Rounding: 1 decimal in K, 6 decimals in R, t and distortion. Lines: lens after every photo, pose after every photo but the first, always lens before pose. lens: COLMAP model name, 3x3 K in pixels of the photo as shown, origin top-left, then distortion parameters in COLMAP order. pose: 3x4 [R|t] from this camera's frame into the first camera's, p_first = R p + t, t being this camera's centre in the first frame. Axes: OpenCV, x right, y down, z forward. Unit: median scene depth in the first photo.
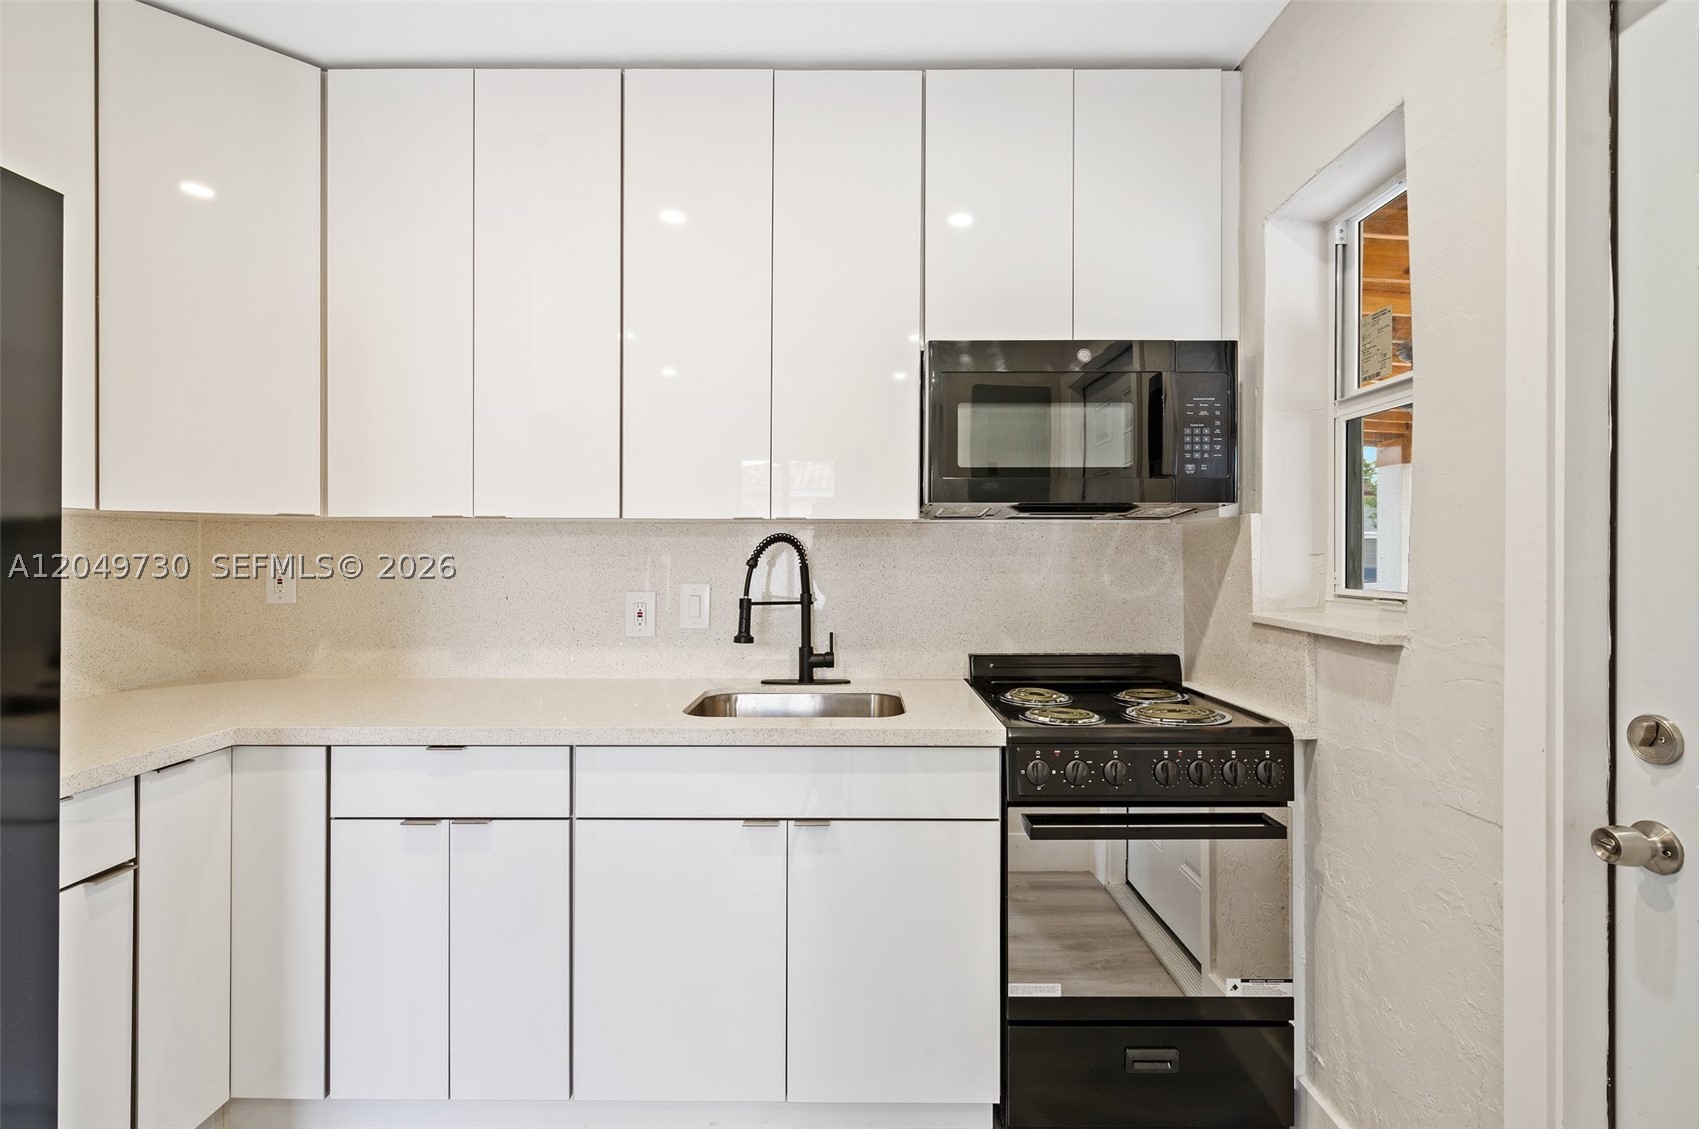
lens RADIAL K [[742.1, 0, 859.5], [0, 742.1, 553.8], [0, 0, 1]] dist [0.000995, -0.000209]
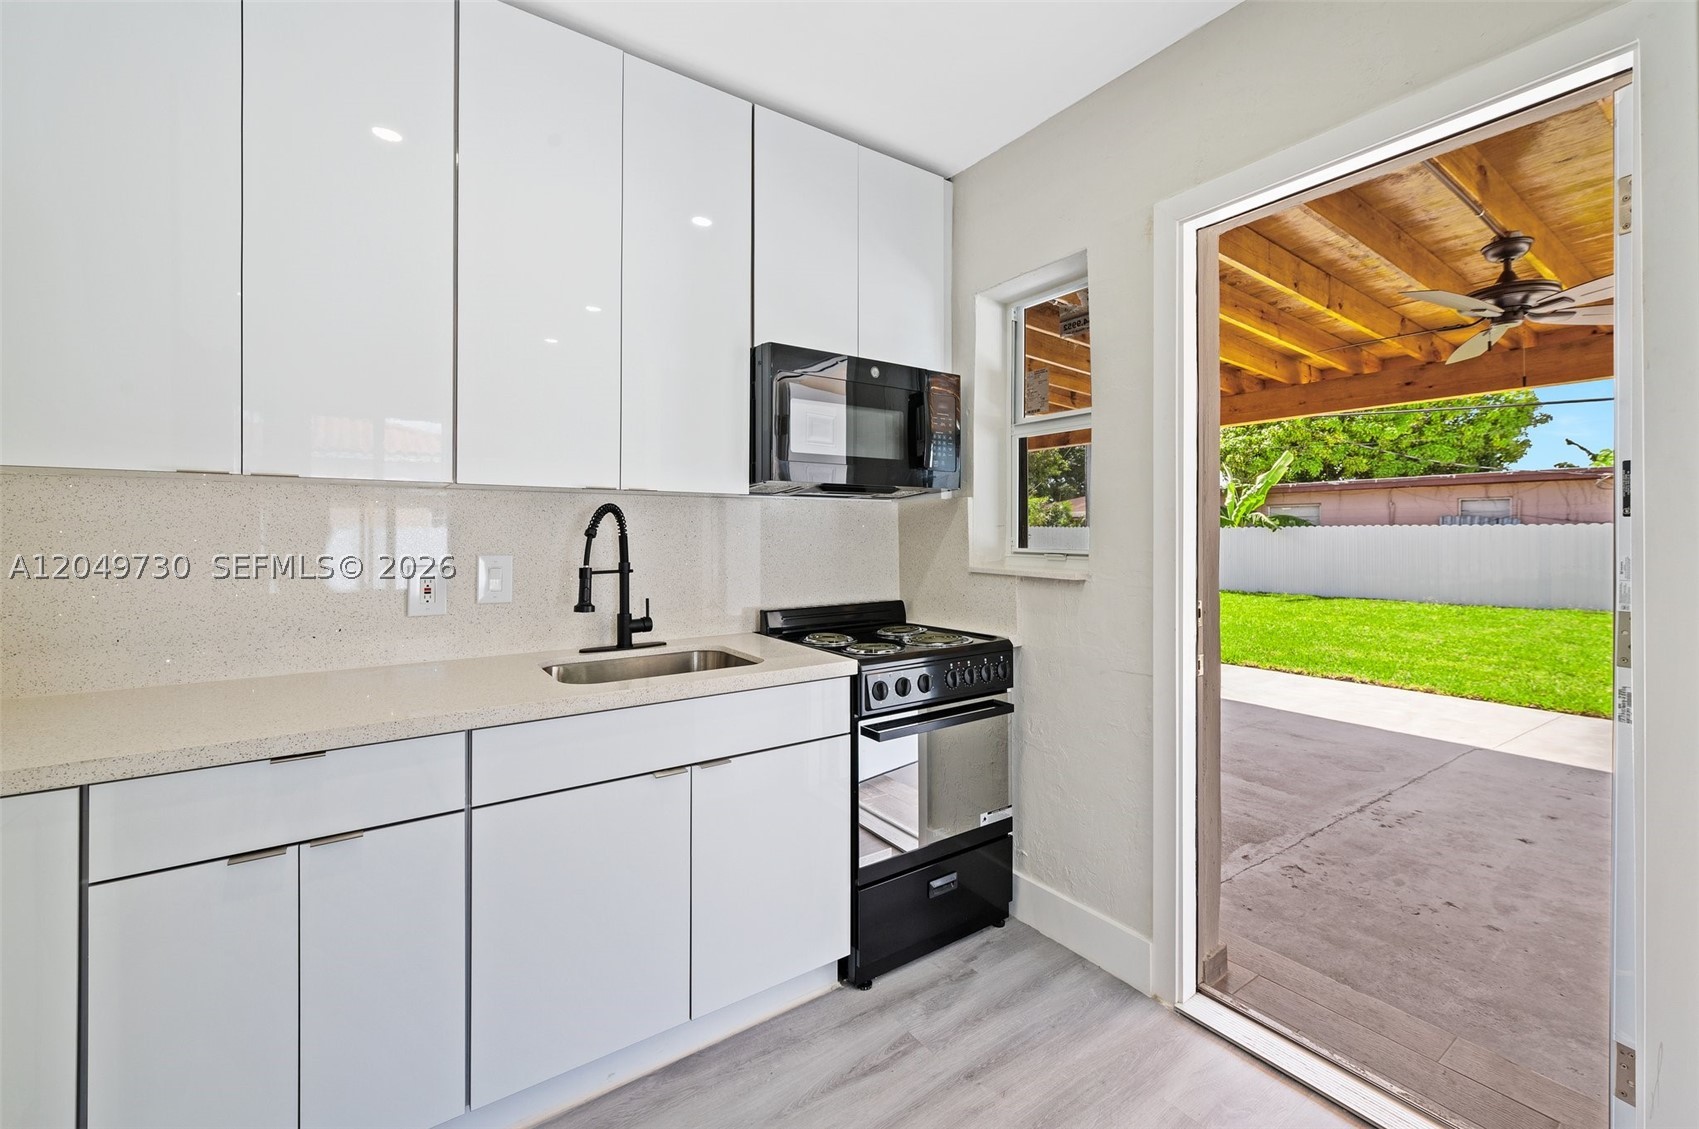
lens RADIAL K [[700.0, 0, 852.2], [0, 700.0, 537.5], [0, 0, 1]] dist [0.001986, 0.000109]
pose [[0.819098, -0.005407, 0.573629, -0.434242], [-0.001097, 0.999939, 0.010992, 0.009096], [-0.573653, -0.009633, 0.819042, 0.016611]]
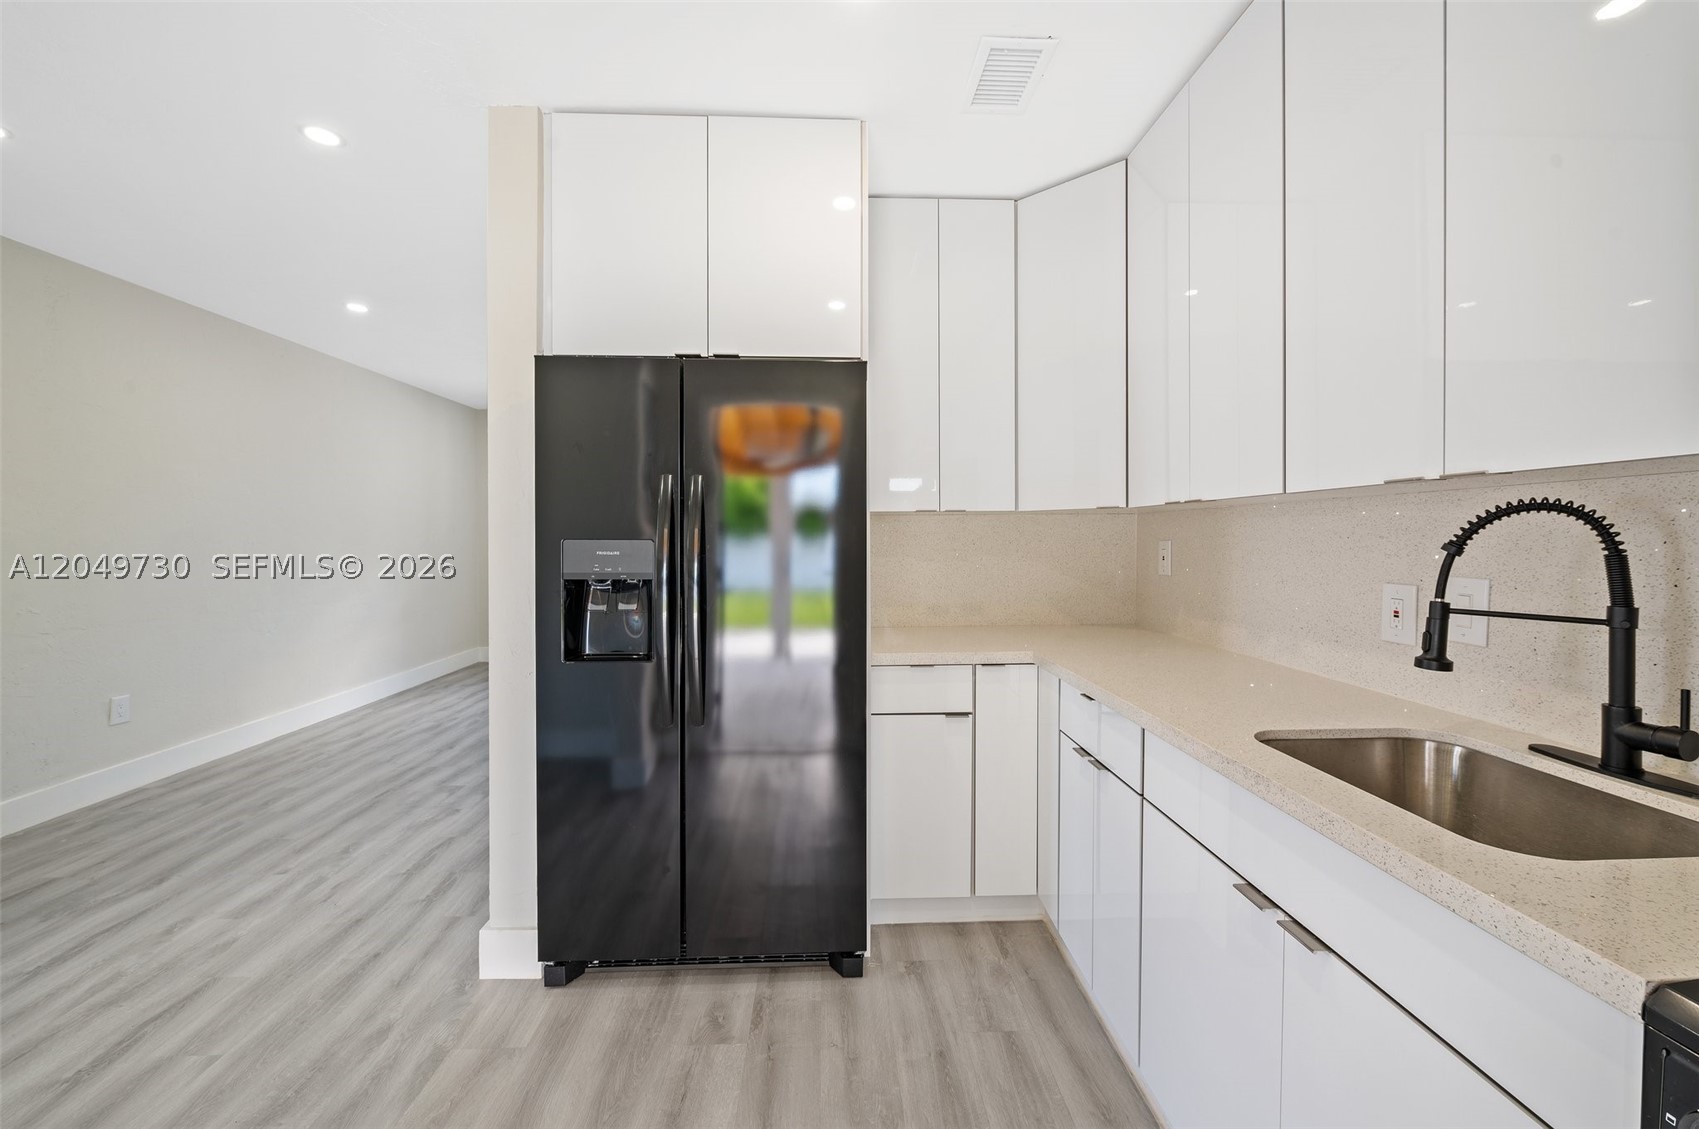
lens RADIAL K [[677.1, 0, 852.1], [0, 677.1, 544.9], [0, 0, 1]] dist [-0.000949, -0.000112]
pose [[0.039103, 0.006060, -0.999217, 0.458798], [0.003950, 0.999973, 0.006220, 0.004464], [0.999227, -0.004190, 0.039078, 0.496221]]
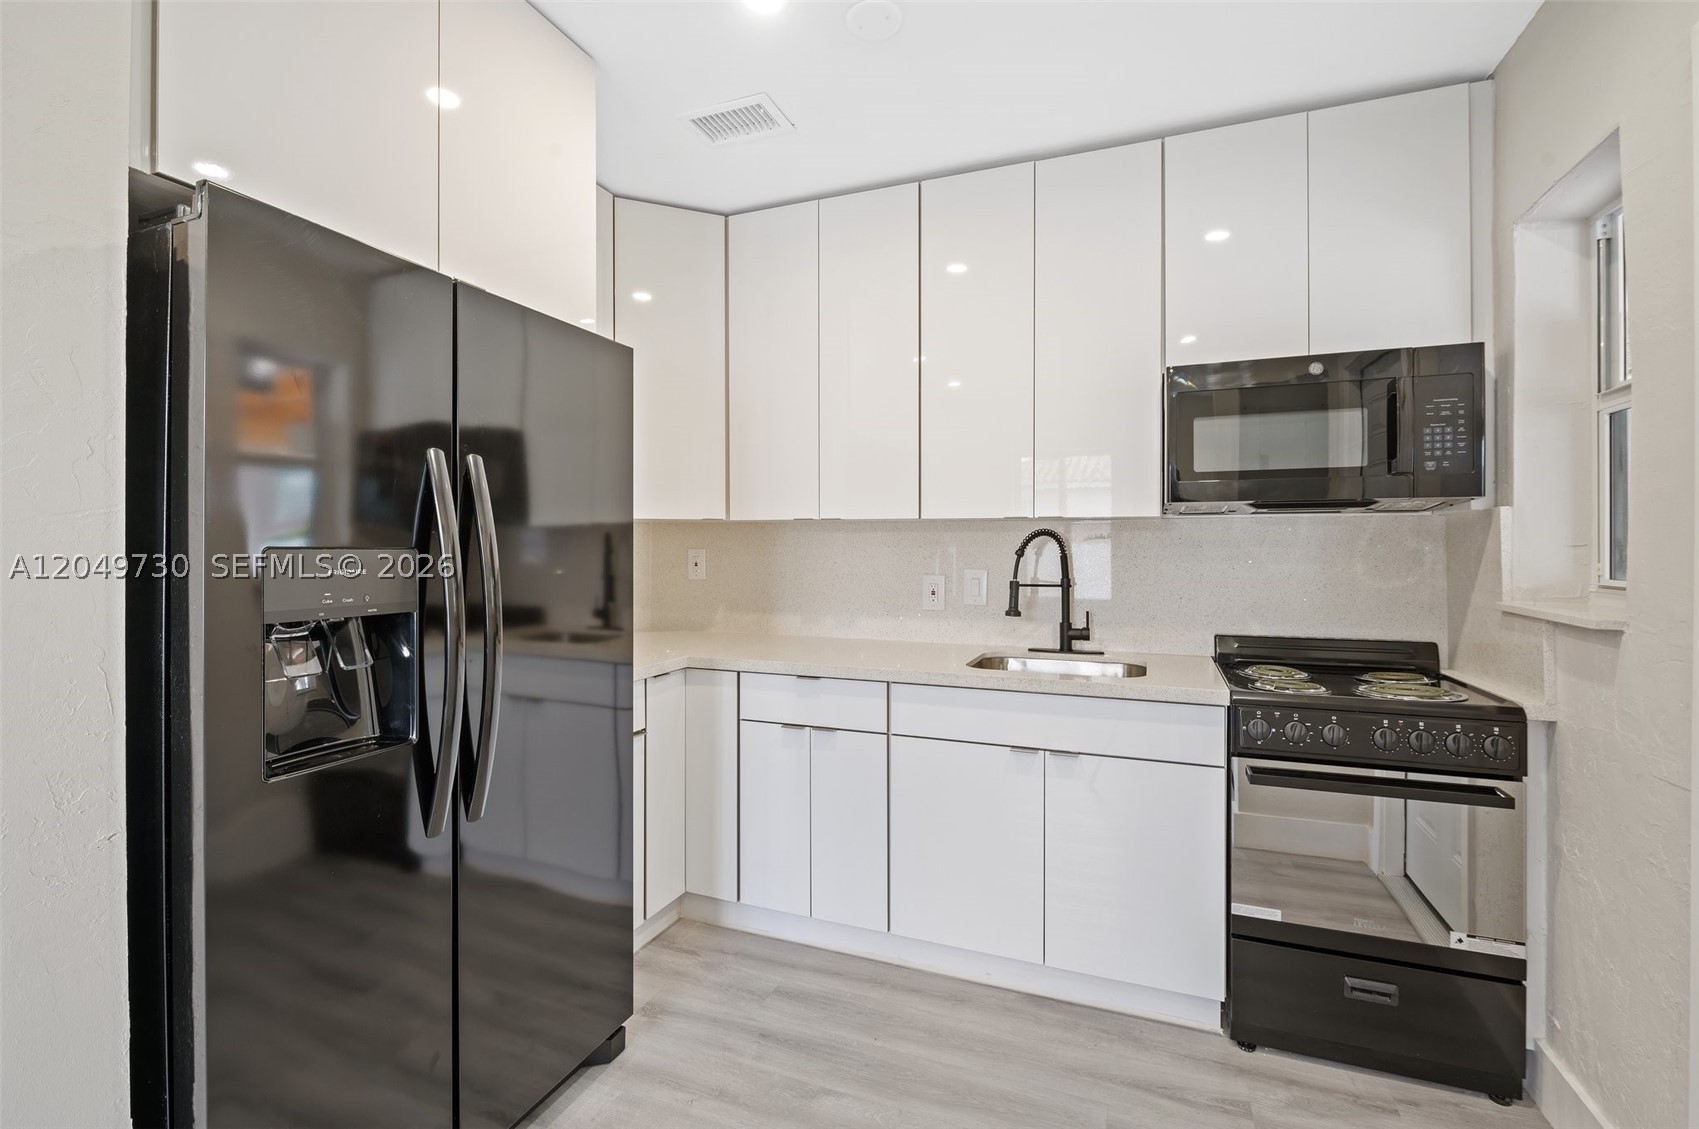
lens RADIAL K [[741.1, 0, 863.9], [0, 741.1, 543.1], [0, 0, 1]] dist [-0.007129, -0.000067]
pose [[0.931778, -0.002411, -0.363020, 0.070044], [0.001746, 0.999996, -0.002159, -0.002217], [0.363024, 0.001377, 0.931779, -0.287753]]
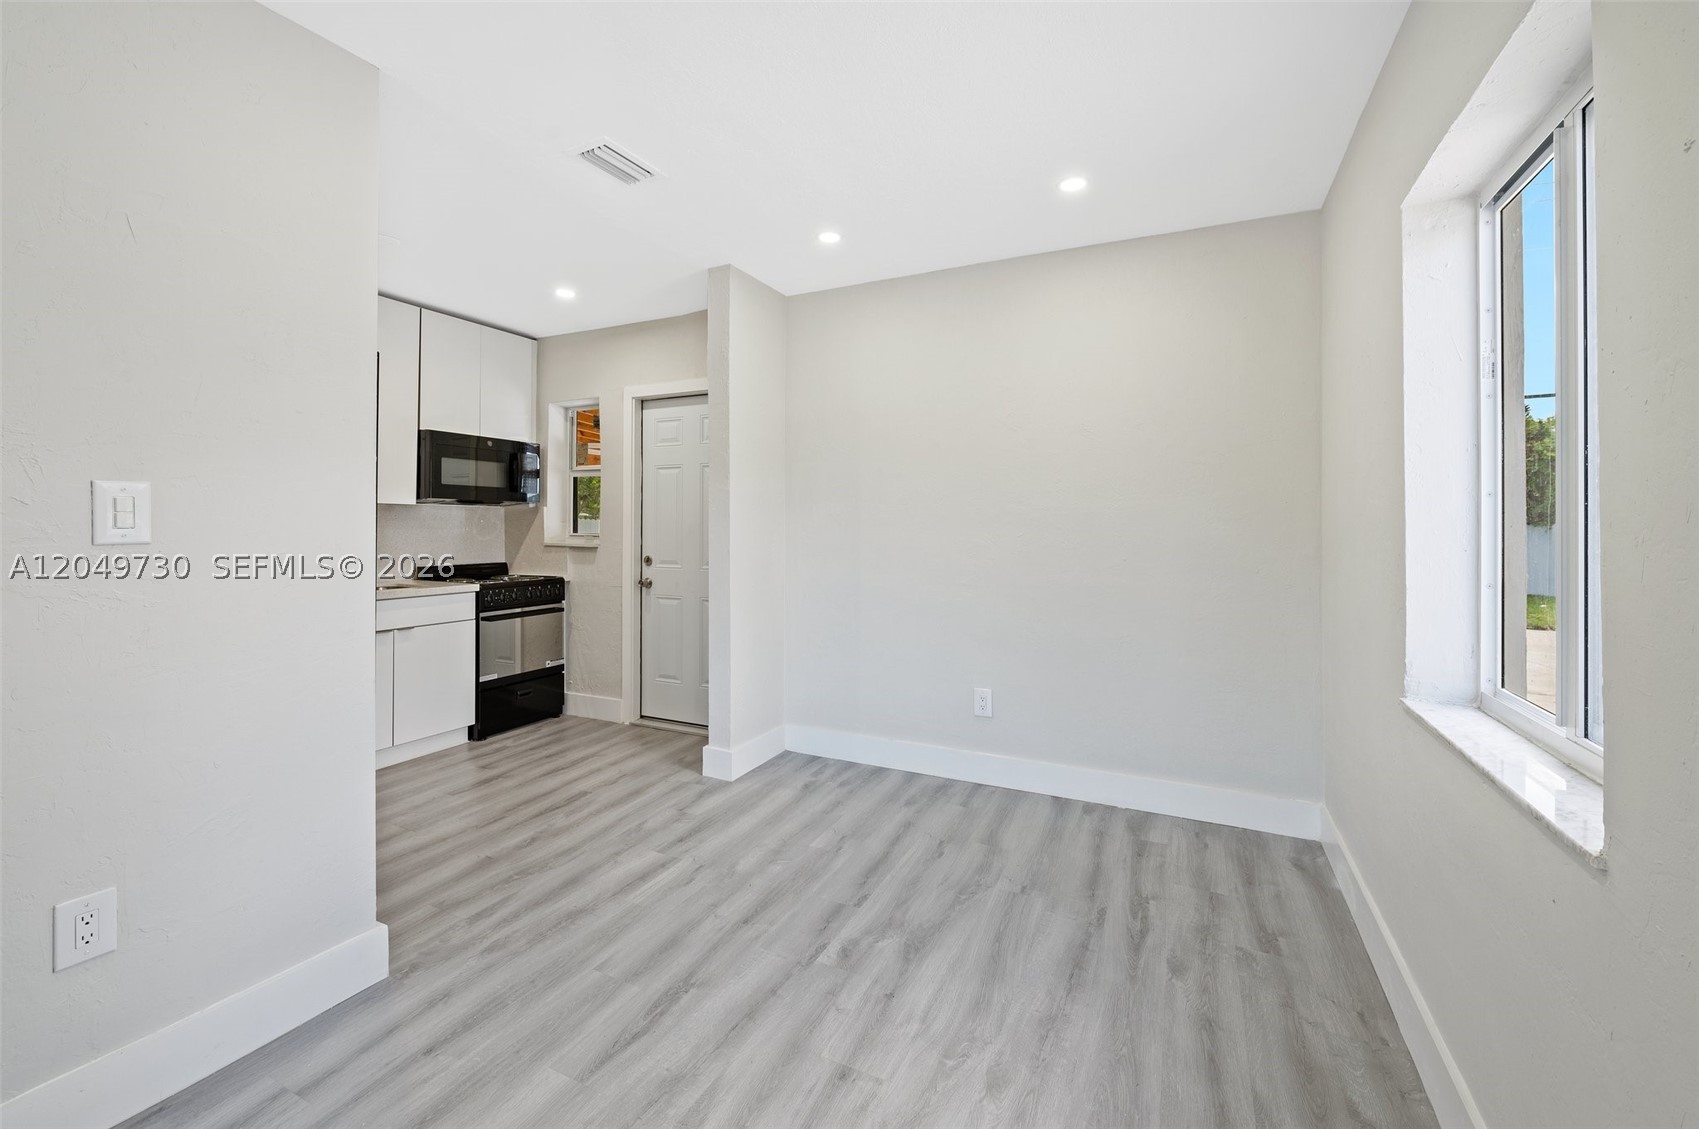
lens RADIAL K [[690.7, 0, 861.0], [0, 690.7, 528.3], [0, 0, 1]] dist [0.000389, -0.000025]
pose [[0.425463, -0.000673, 0.904975, -1.312403], [-0.008777, 0.999950, 0.004870, 0.003419], [-0.904933, -0.010015, 0.425436, -1.180479]]
